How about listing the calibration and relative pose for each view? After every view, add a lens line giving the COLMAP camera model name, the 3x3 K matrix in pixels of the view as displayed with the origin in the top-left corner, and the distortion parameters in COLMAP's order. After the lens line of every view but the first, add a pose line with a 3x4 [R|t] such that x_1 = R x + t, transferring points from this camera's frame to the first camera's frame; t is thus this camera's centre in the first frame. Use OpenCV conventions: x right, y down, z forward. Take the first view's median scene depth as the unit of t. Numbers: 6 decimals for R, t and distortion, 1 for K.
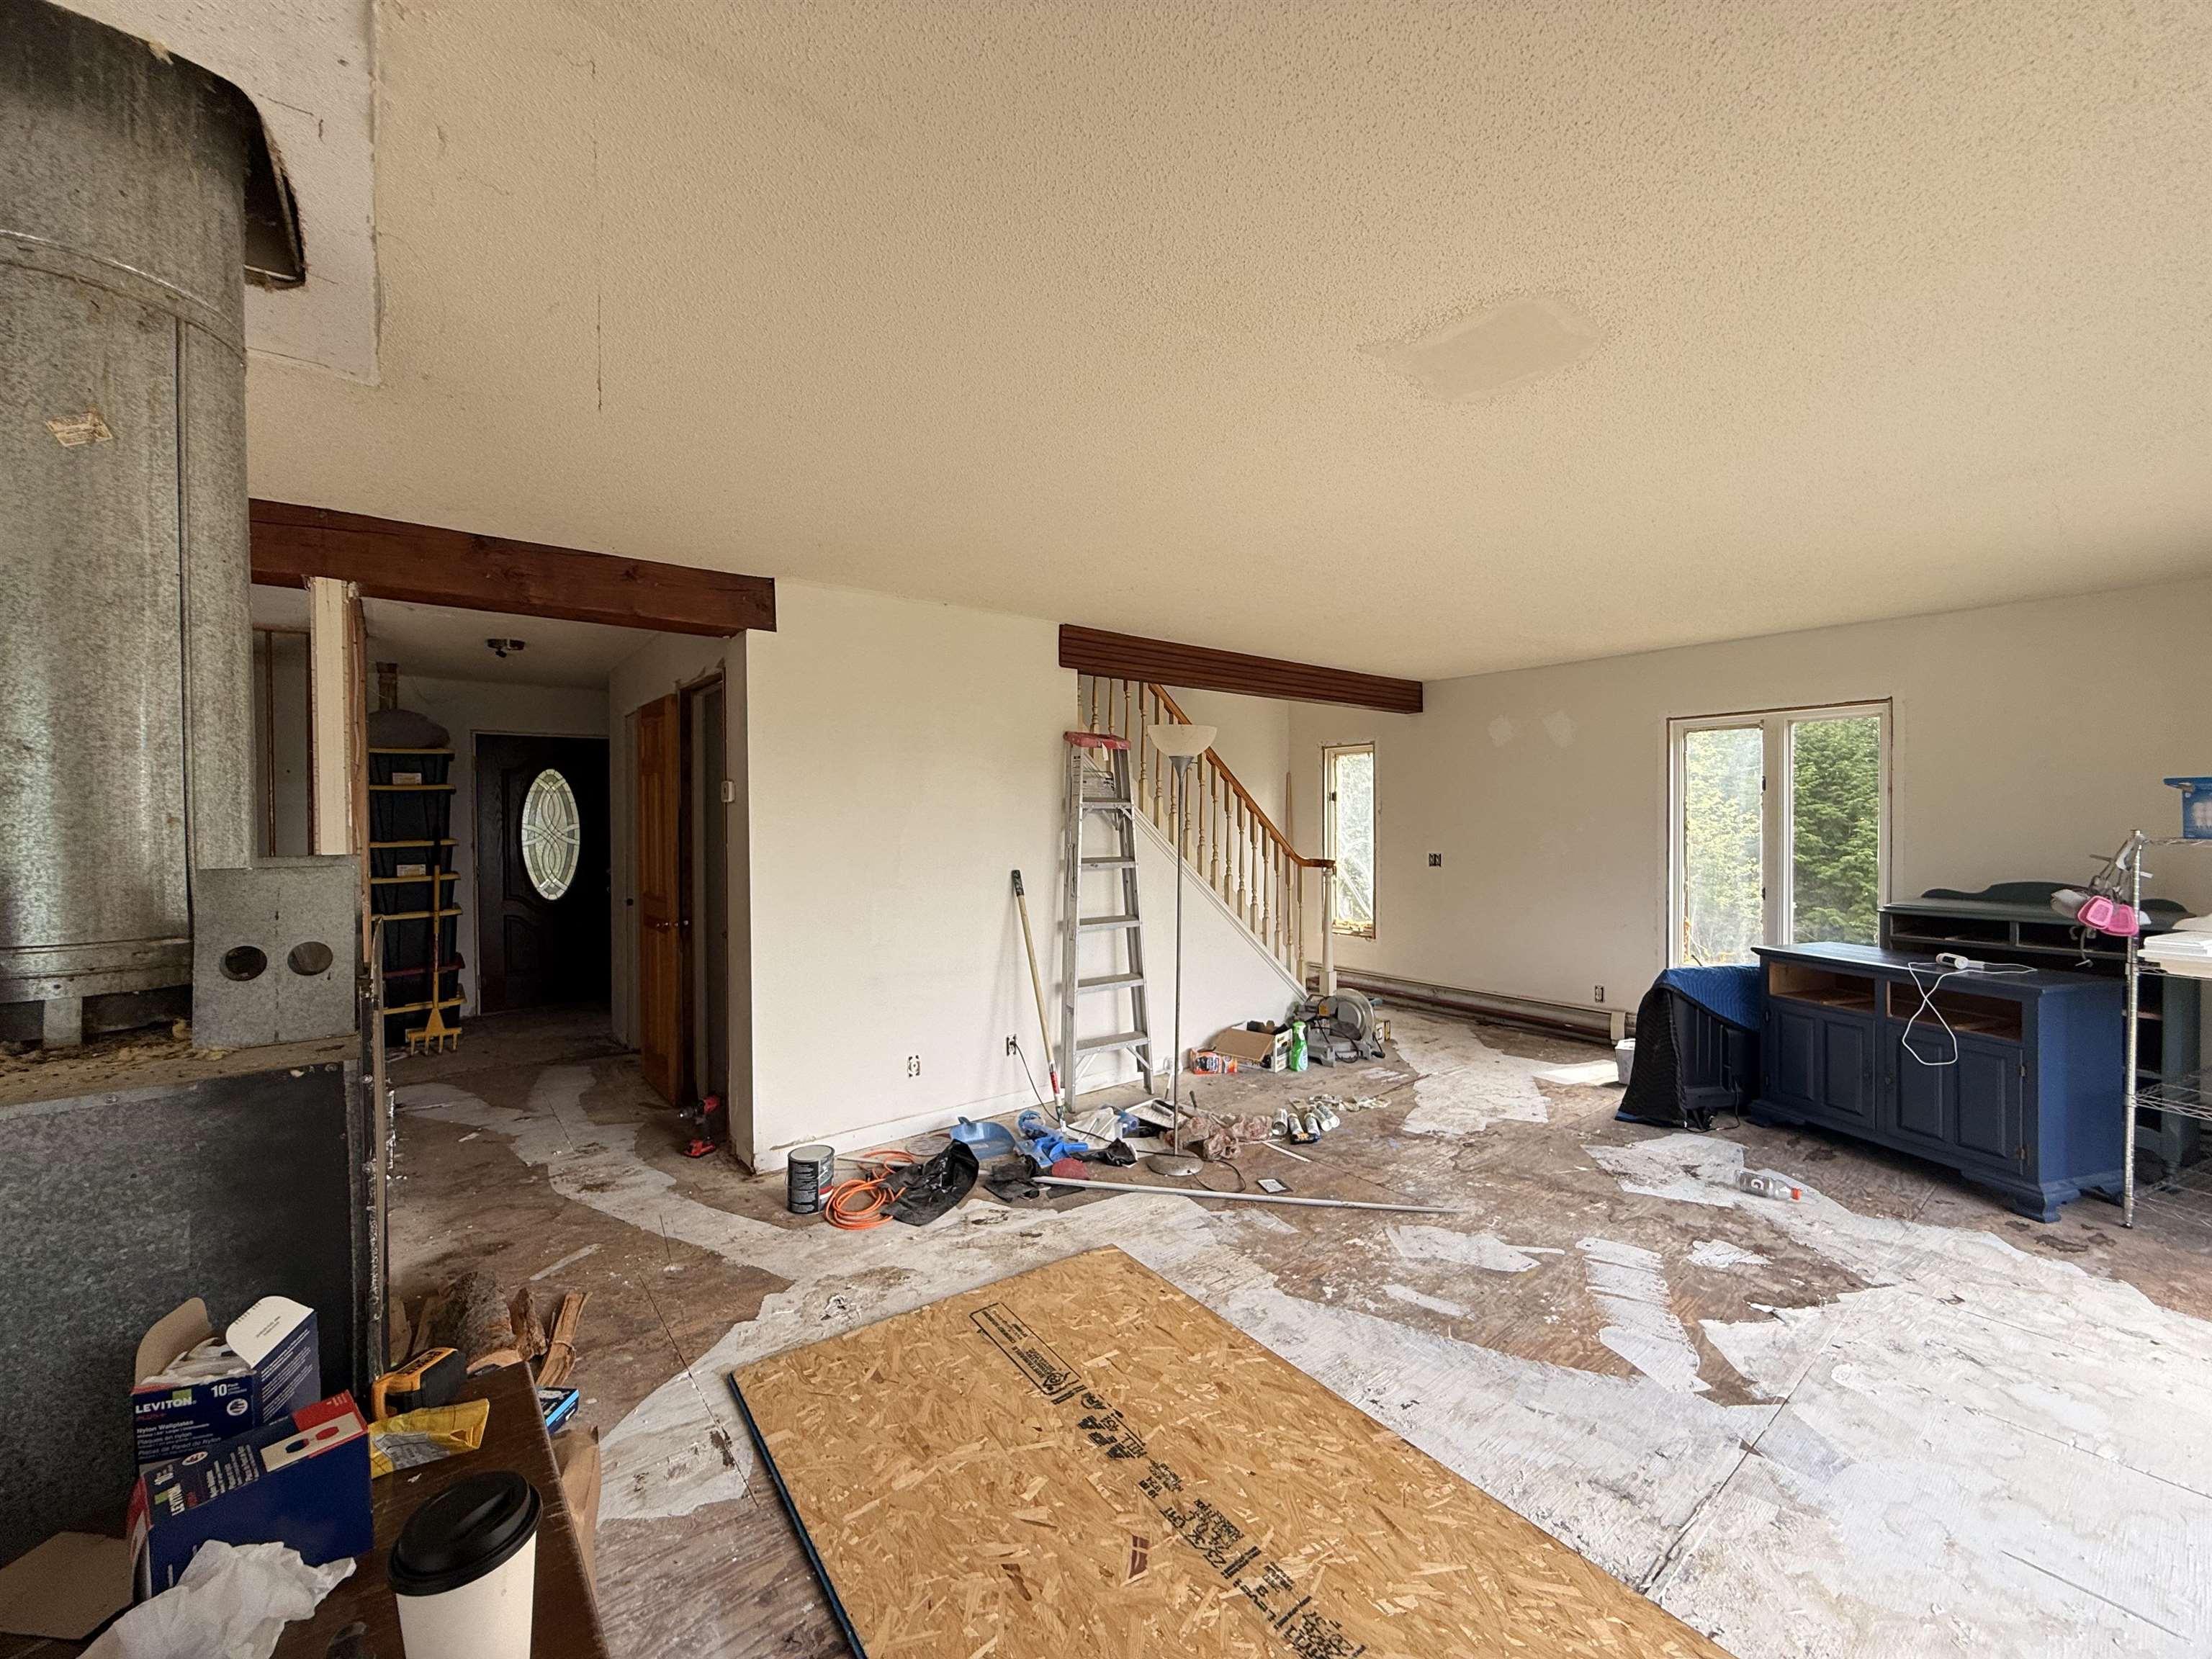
lens RADIAL K [[880.7, 0, 1099.3], [0, 880.7, 819.7], [0, 0, 1]] dist [-0.000060, -0.000209]
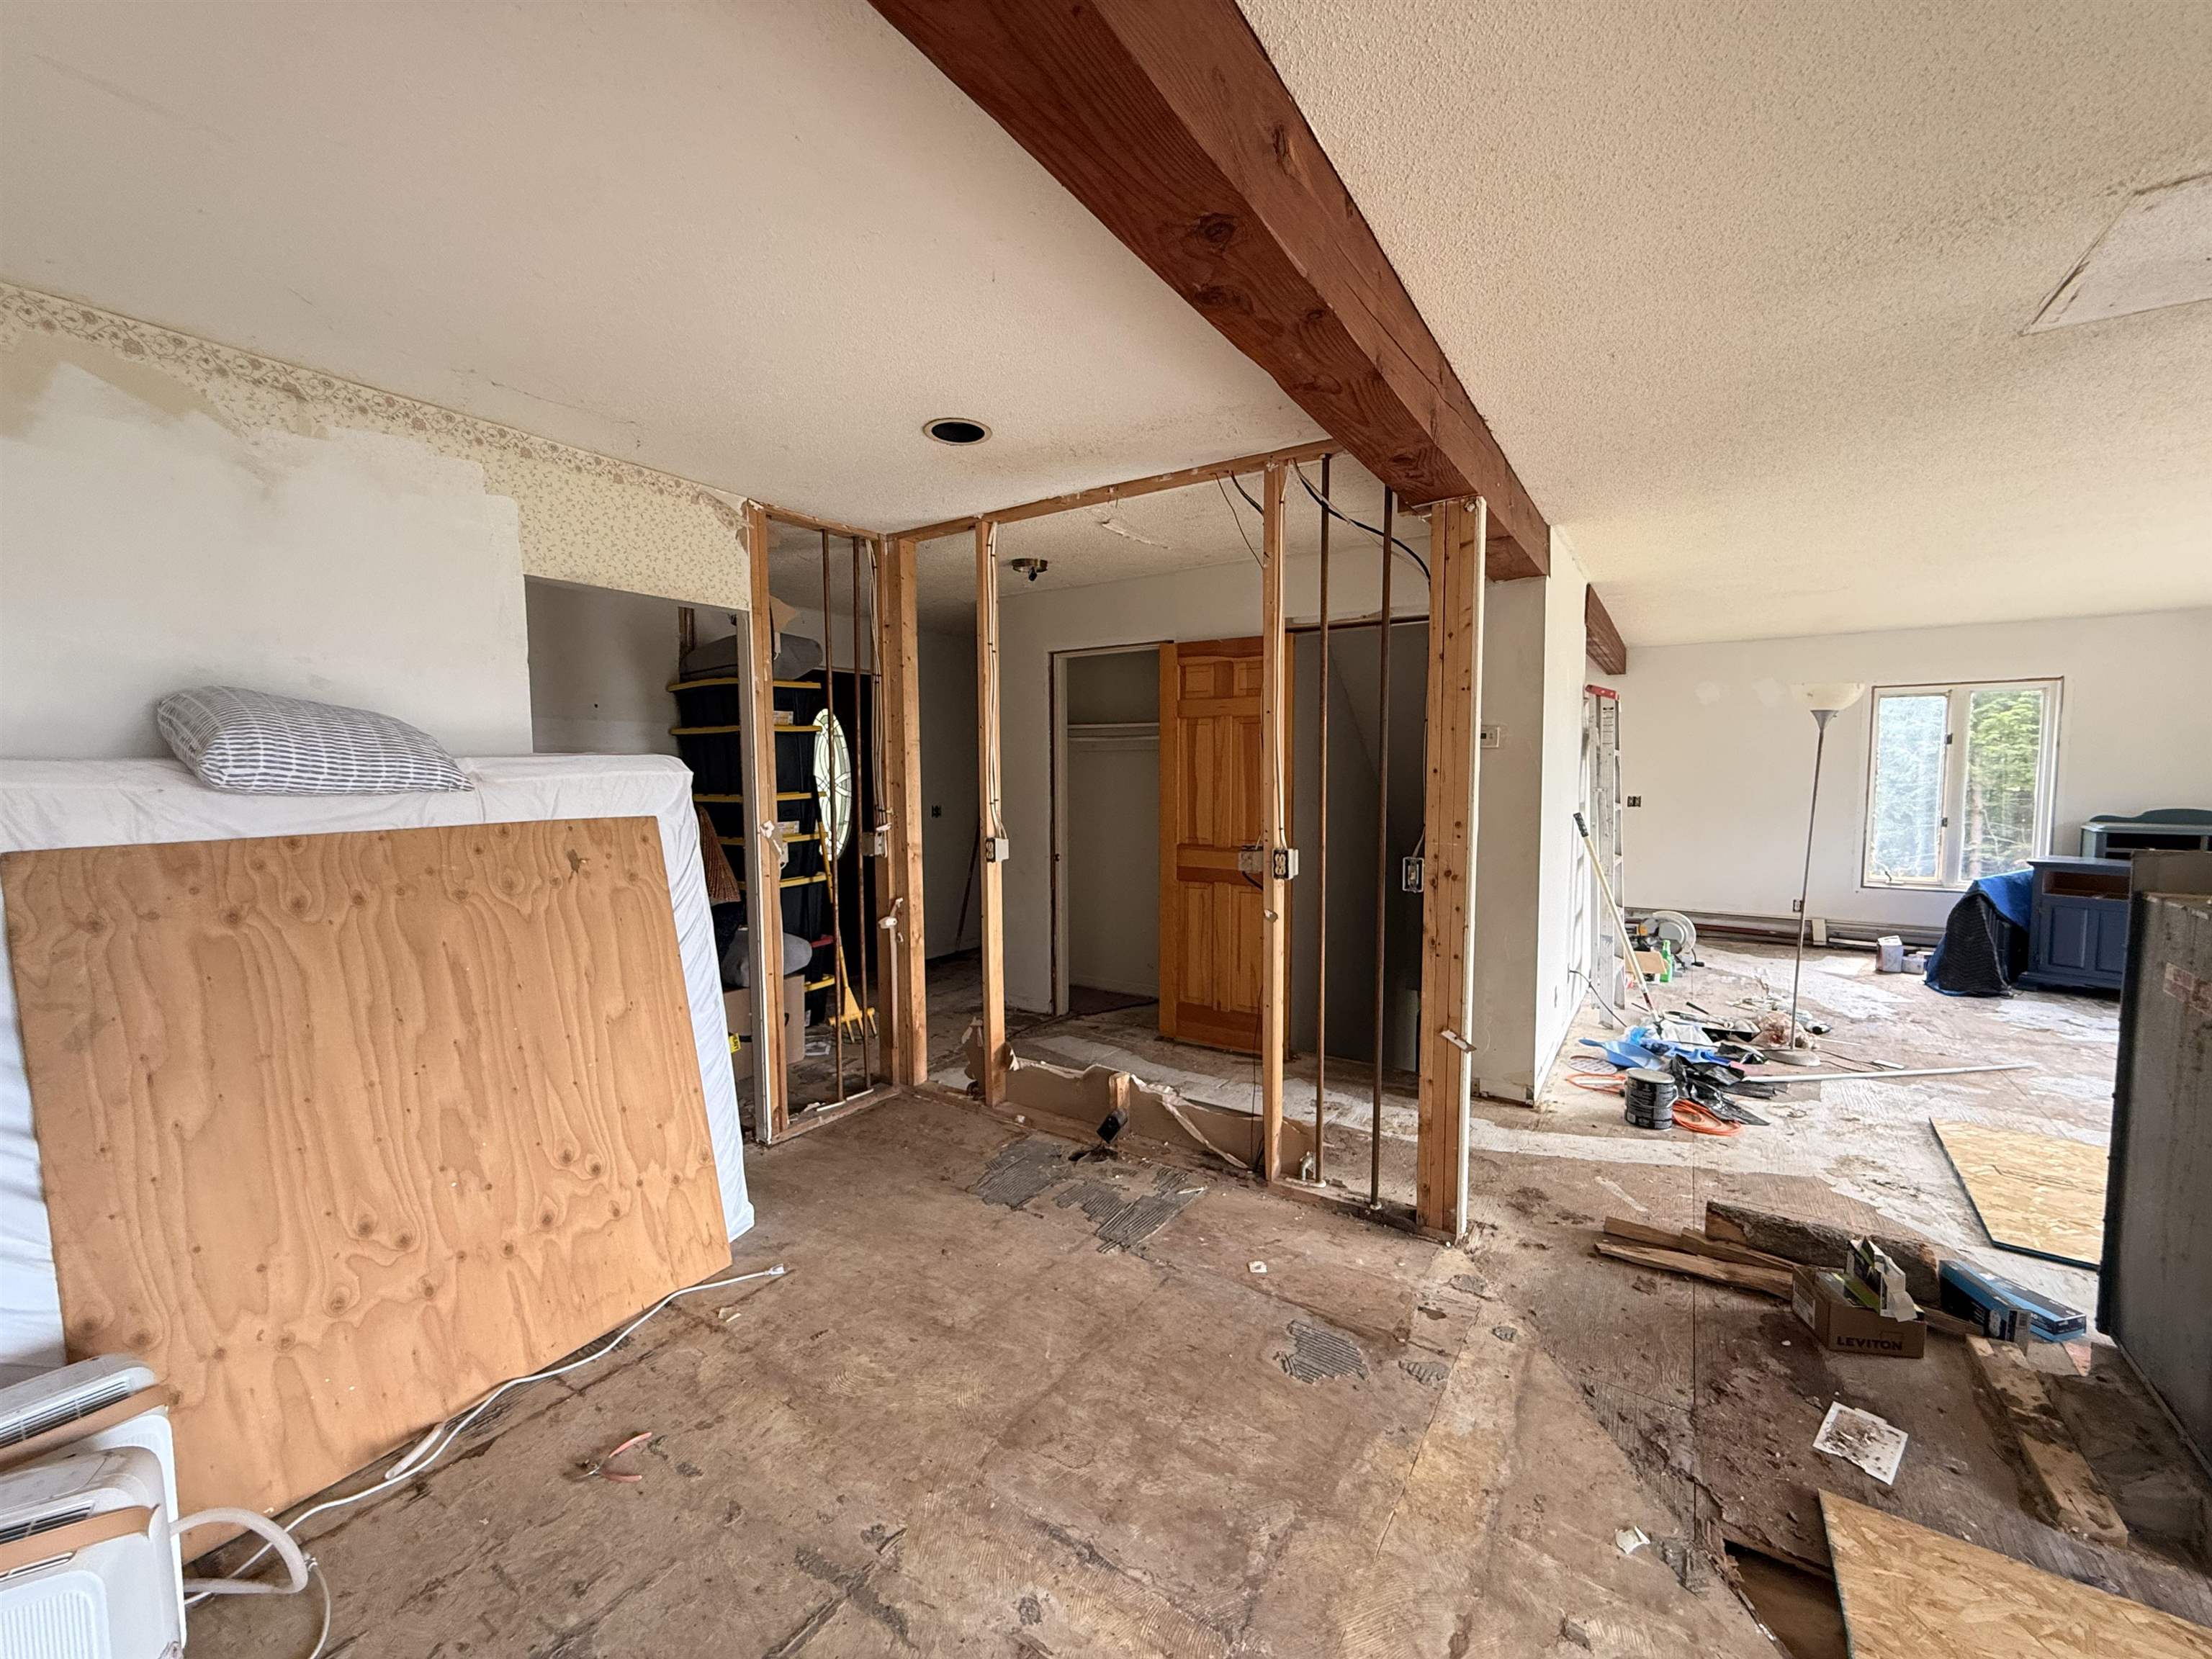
lens RADIAL K [[880.7, 0, 1101.1], [0, 880.7, 829.4], [0, 0, 1]] dist [-0.000060, -0.000209]
pose [[0.952115, -0.022144, 0.304936, -1.289388], [0.001891, 0.997781, 0.066555, 0.006200], [-0.305733, -0.062792, 0.950044, 0.202661]]
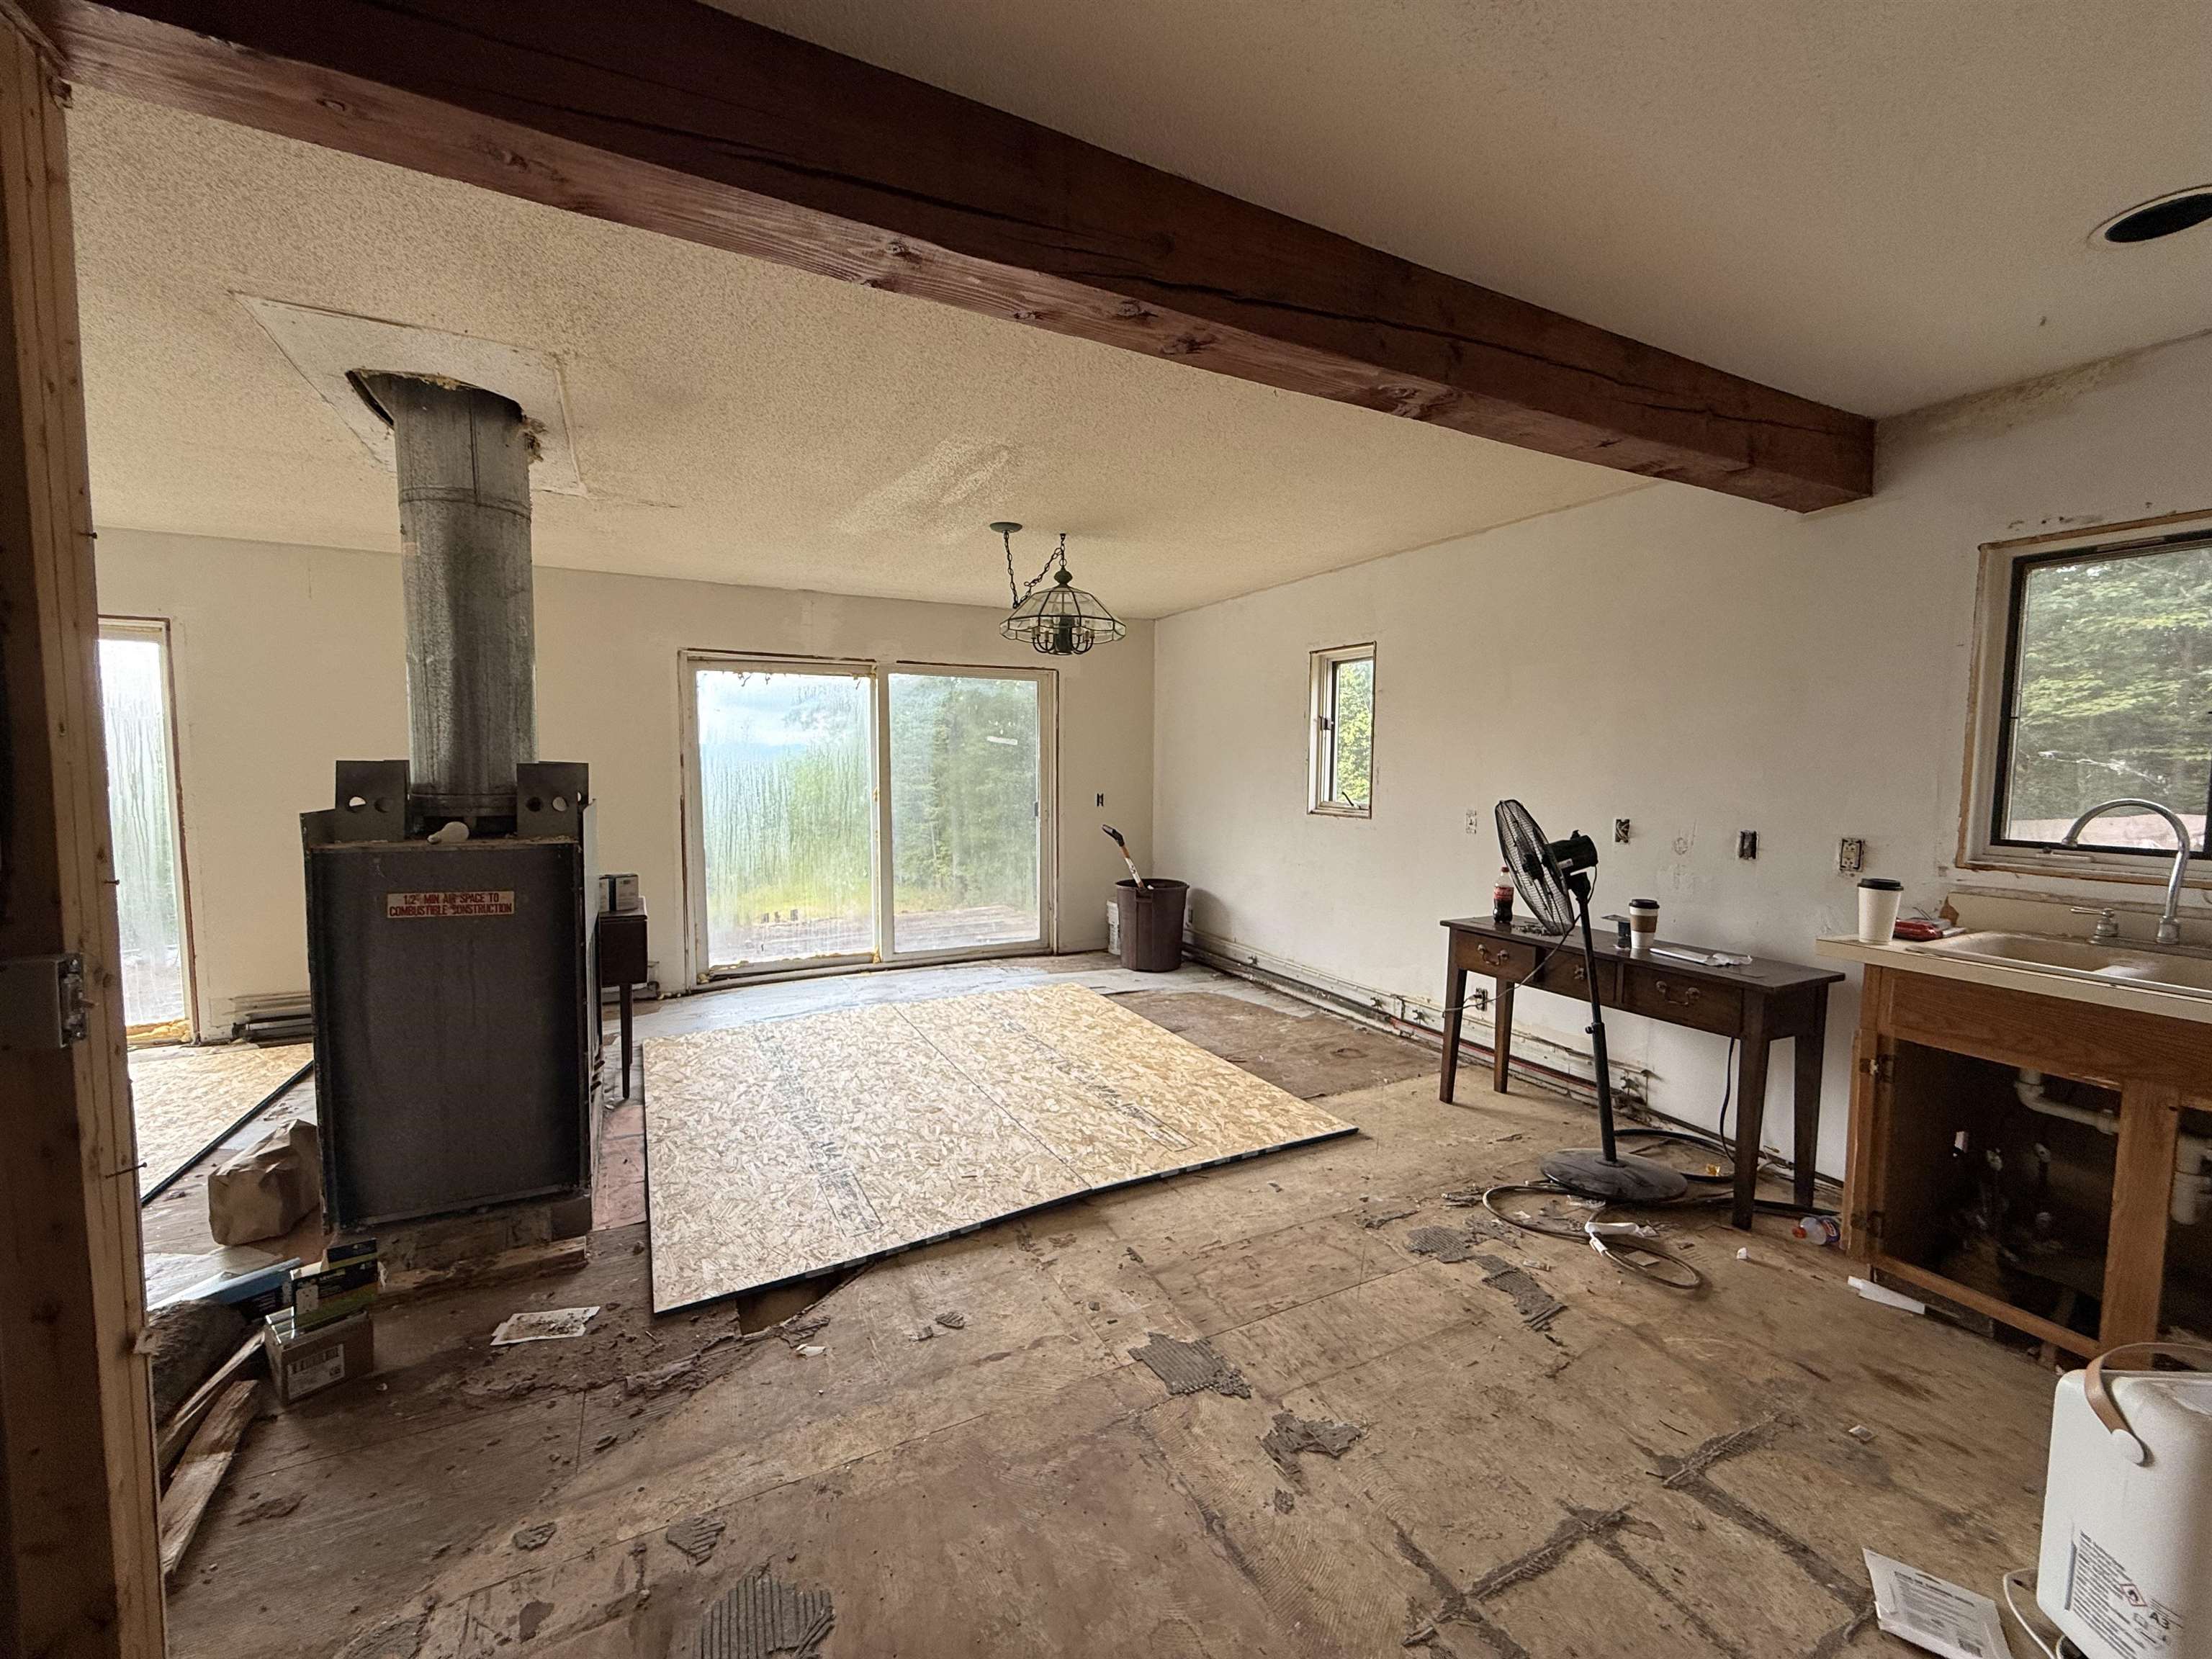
lens RADIAL K [[880.7, 0, 1101.3], [0, 880.7, 830.4], [0, 0, 1]] dist [-0.000060, -0.000209]
pose [[-0.981112, -0.019503, 0.192454, -1.182547], [-0.004479, 0.996928, 0.078192, 0.017520], [-0.193387, 0.075853, -0.978186, 1.096858]]
